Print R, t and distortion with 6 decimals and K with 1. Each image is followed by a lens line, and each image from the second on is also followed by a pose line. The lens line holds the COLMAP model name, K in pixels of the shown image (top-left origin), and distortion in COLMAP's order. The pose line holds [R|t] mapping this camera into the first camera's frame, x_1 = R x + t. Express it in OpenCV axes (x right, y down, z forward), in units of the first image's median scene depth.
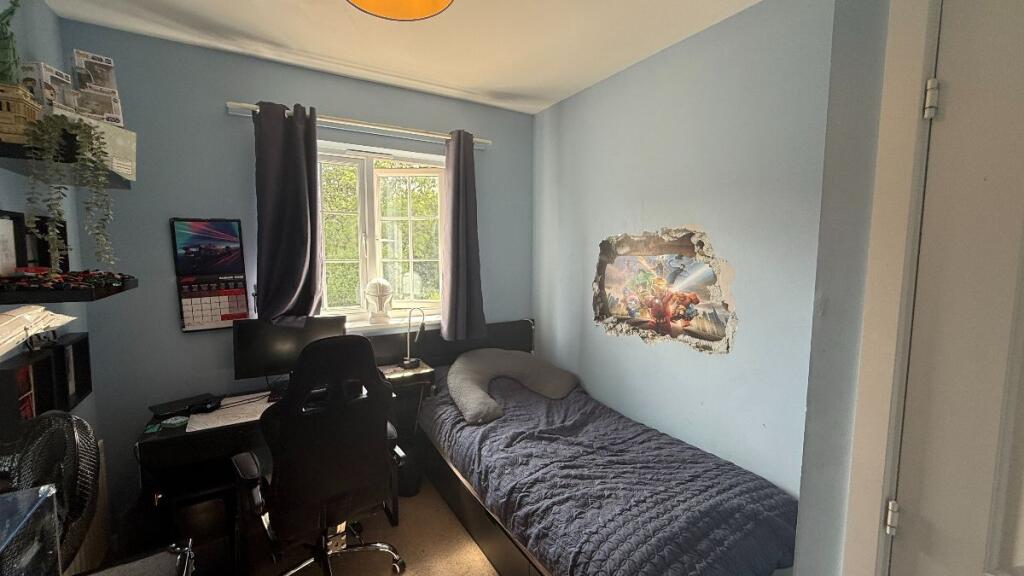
lens RADIAL K [[408.2, 0, 512.9], [0, 408.2, 285.5], [0, 0, 1]] dist [-0.001810, 0.000194]
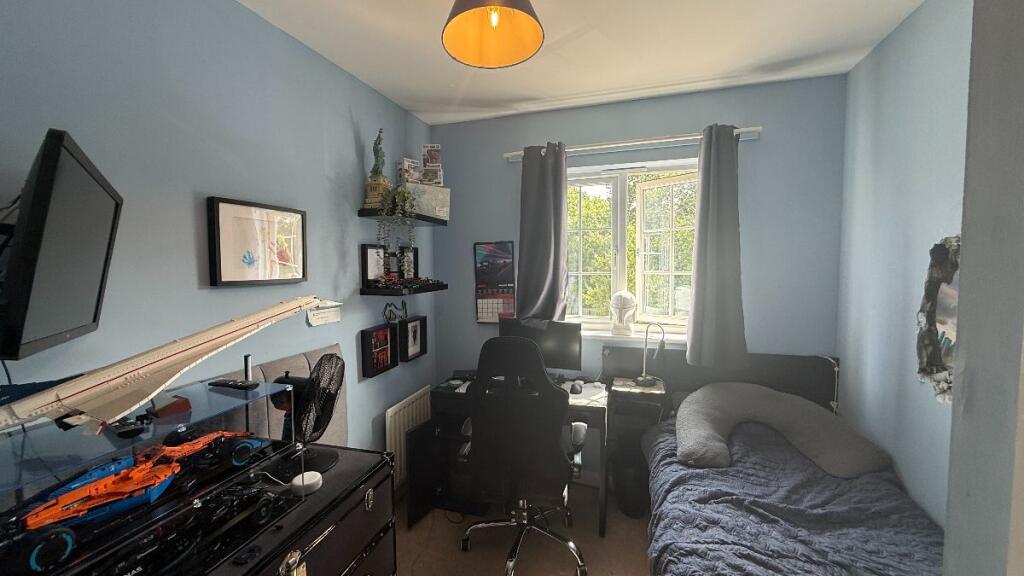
lens RADIAL K [[408.2, 0, 507.1], [0, 408.2, 286.7], [0, 0, 1]] dist [-0.001810, 0.000194]
pose [[0.655635, 0.034723, -0.754279, 0.321676], [-0.054993, 0.998485, -0.001836, -0.013322], [0.753072, 0.042684, 0.656552, 0.144716]]
